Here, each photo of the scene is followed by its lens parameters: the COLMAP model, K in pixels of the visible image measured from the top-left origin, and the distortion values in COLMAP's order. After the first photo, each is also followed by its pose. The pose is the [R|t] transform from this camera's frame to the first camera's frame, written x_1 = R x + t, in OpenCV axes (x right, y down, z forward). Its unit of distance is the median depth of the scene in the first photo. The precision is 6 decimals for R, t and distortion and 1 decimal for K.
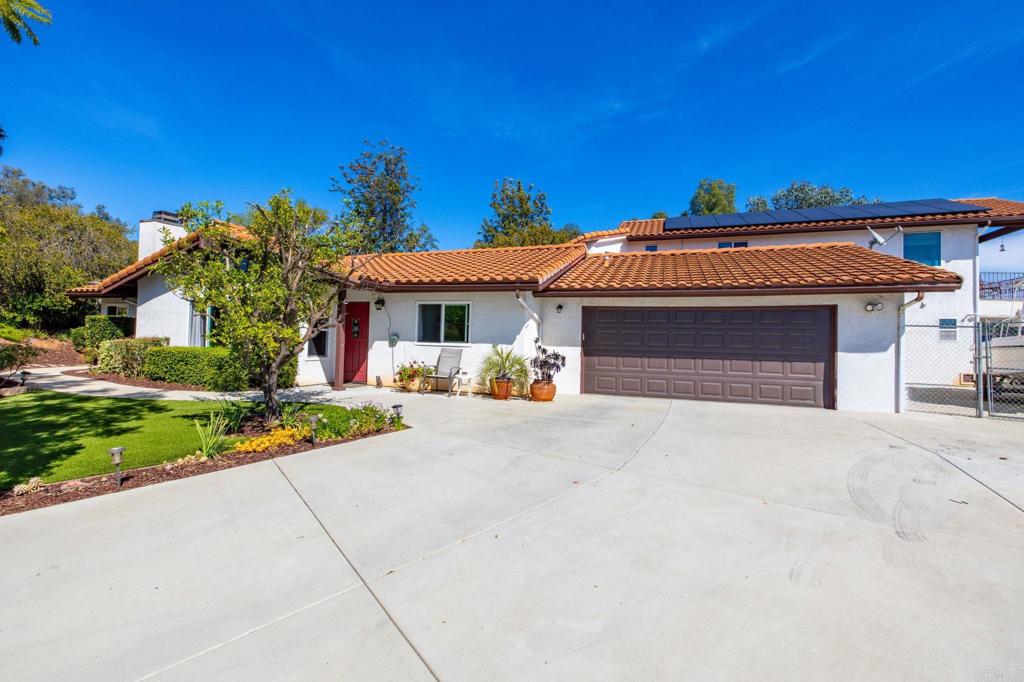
lens RADIAL K [[430.8, 0, 512.8], [0, 430.8, 336.2], [0, 0, 1]] dist [-0.001570, 0.000064]
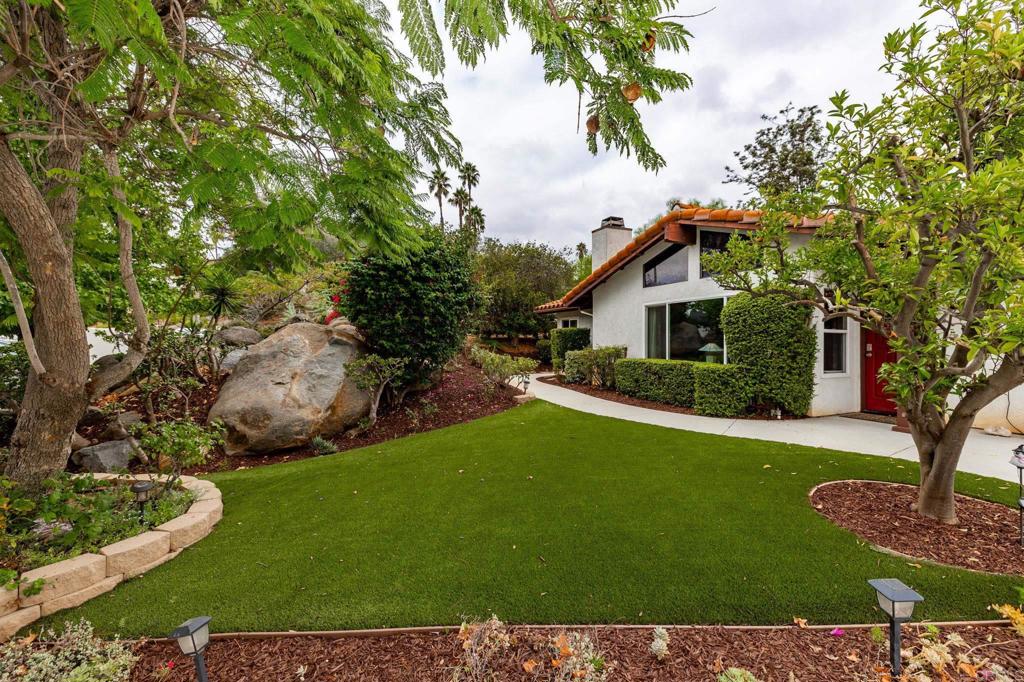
lens RADIAL K [[430.8, 0, 512.8], [0, 430.8, 336.2], [0, 0, 1]] dist [-0.001570, 0.000064]
pose [[0.680981, -0.038600, -0.731284, -0.258177], [0.026108, 0.999255, -0.028431, 0.001226], [0.731836, 0.000268, 0.681481, 0.169451]]
